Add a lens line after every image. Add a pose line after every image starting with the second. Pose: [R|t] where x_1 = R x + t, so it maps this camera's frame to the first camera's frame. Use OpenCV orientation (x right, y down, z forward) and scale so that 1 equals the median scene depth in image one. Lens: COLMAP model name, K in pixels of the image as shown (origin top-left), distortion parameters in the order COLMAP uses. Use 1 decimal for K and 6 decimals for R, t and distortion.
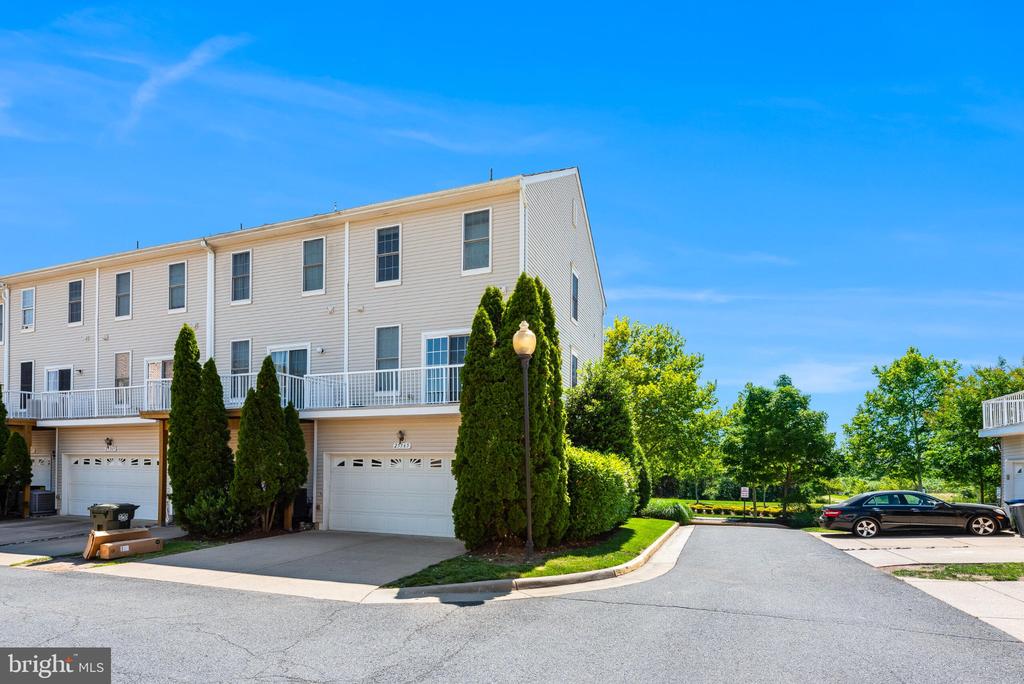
lens RADIAL K [[389.7, 0, 502.3], [0, 389.7, 342.4], [0, 0, 1]] dist [0.013241, -0.005514]
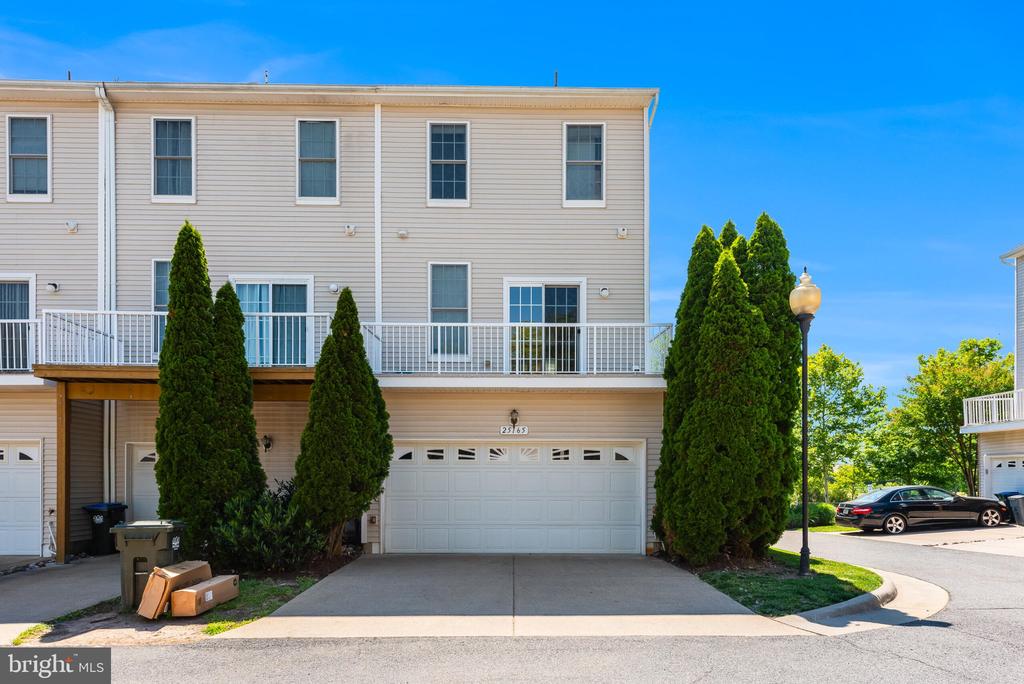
lens RADIAL K [[498.9, 0, 511.7], [0, 498.9, 314.3], [0, 0, 1]] dist [0.020161, -0.012911]
pose [[0.956996, 0.080192, 0.278798, -0.417640], [-0.083280, 0.996526, -0.000770, 0.040930], [-0.277891, -0.022481, 0.960349, 0.095252]]
